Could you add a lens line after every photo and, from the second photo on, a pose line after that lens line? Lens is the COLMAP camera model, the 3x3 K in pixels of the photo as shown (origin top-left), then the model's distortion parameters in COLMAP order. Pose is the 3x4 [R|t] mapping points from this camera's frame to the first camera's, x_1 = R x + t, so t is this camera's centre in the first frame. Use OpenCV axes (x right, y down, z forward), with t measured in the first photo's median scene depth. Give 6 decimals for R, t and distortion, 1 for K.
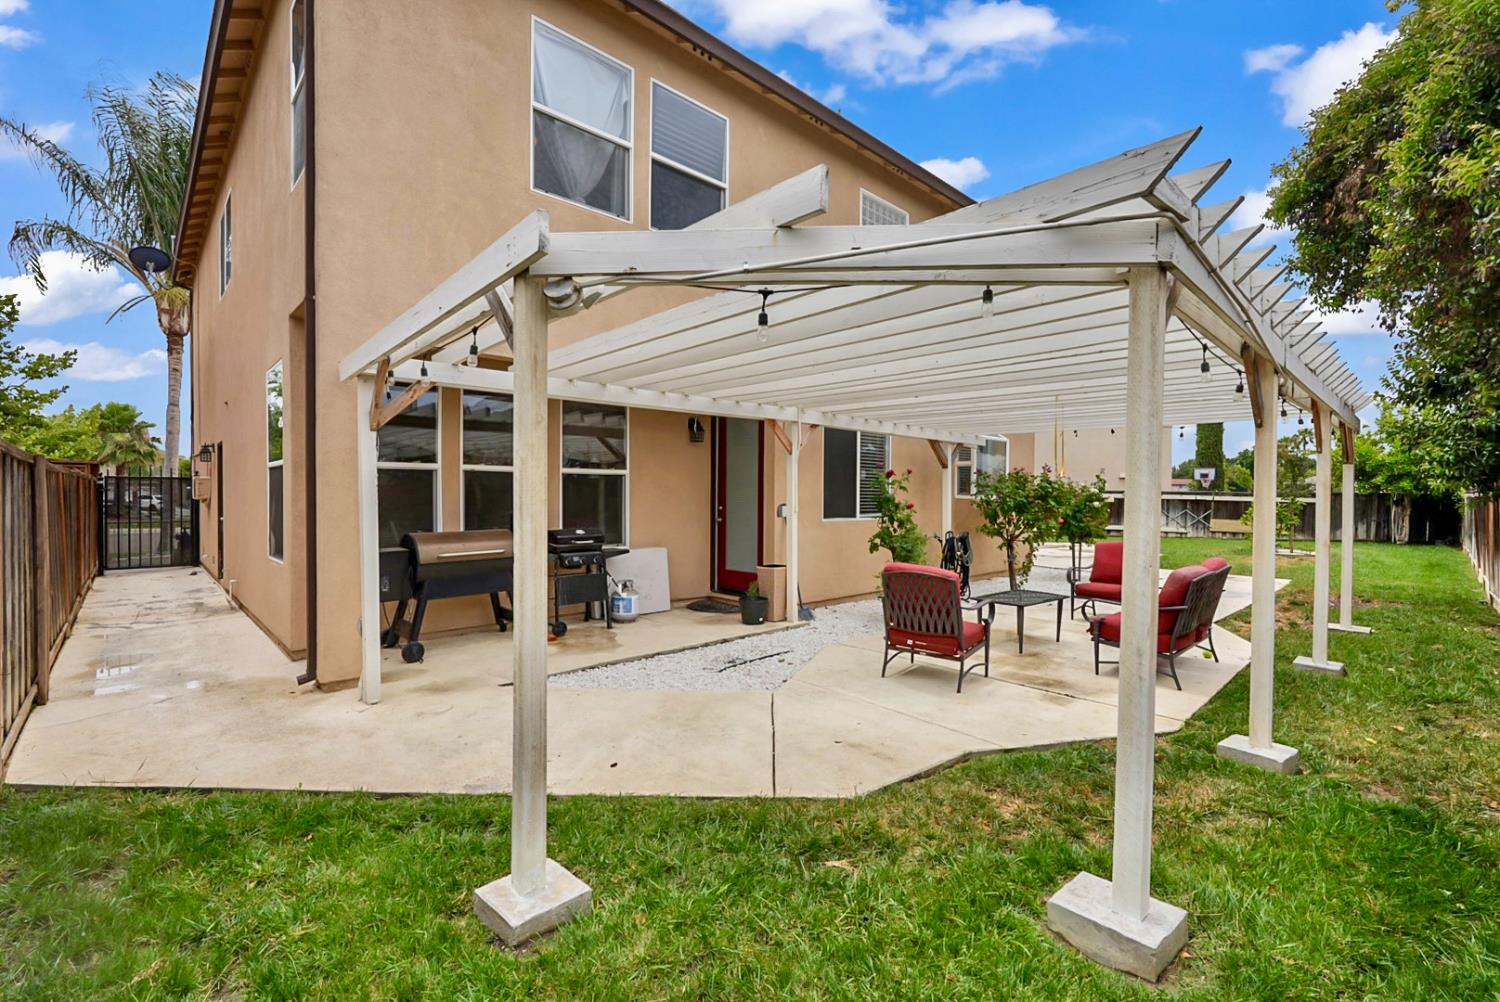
lens RADIAL K [[664.5, 0, 744.3], [0, 664.5, 493.4], [0, 0, 1]] dist [-0.018062, 0.008304]
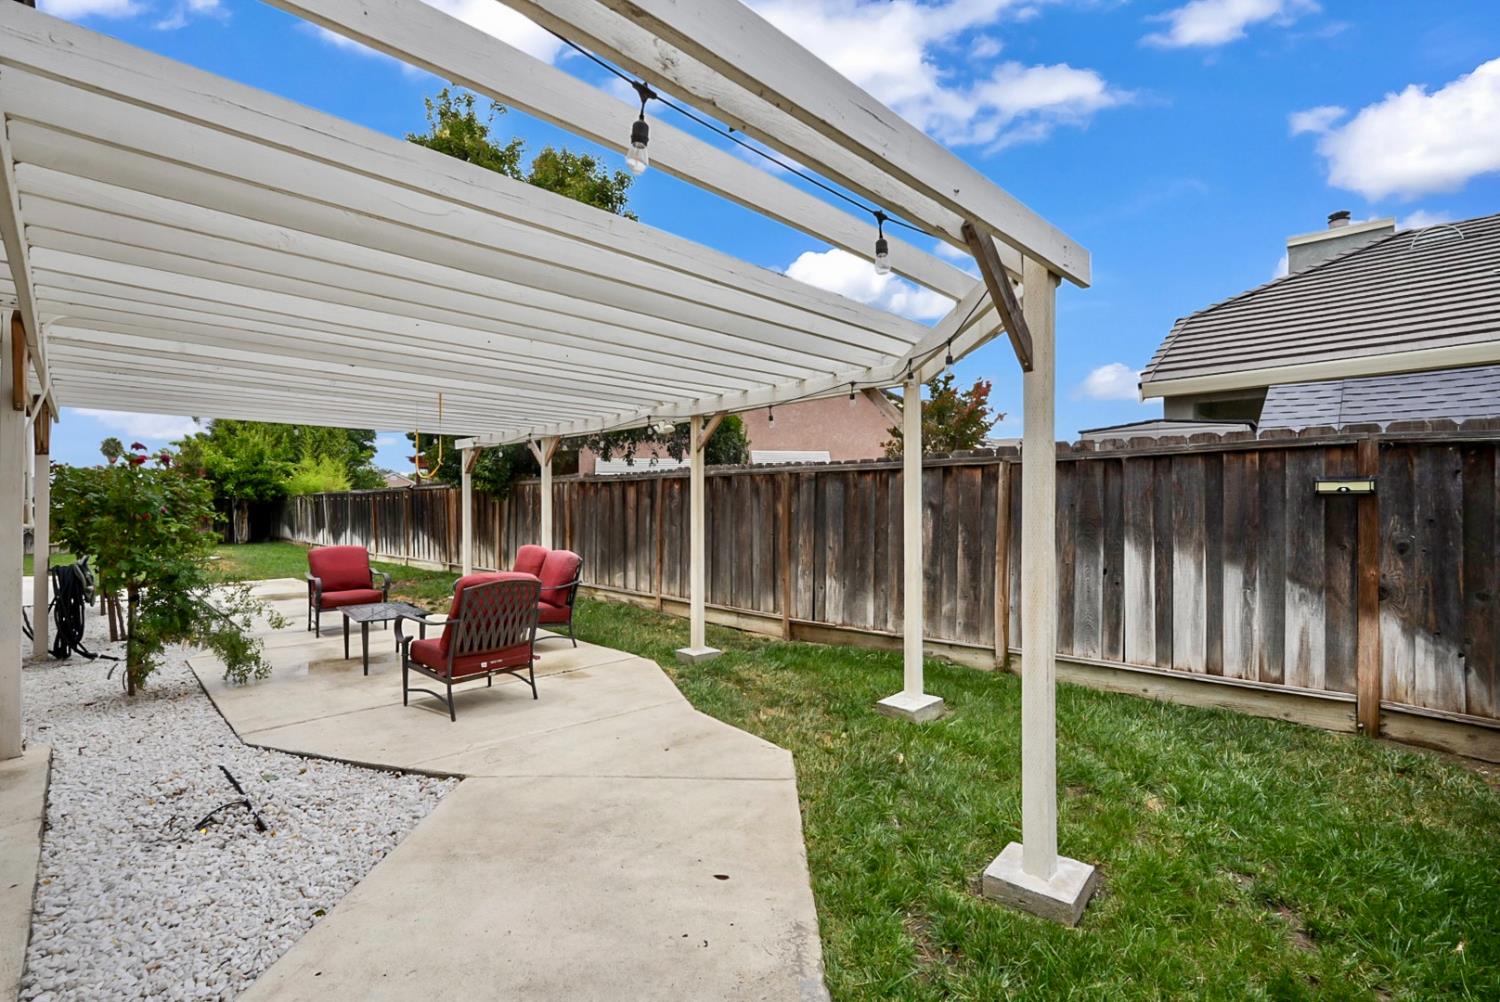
lens RADIAL K [[664.5, 0, 744.3], [0, 664.5, 493.4], [0, 0, 1]] dist [-0.018062, 0.008304]
pose [[-0.026890, 0.003293, 0.999633, -0.626861], [0.008856, 0.999956, -0.003056, 0.008545], [-0.999599, 0.008771, -0.026918, 0.699714]]
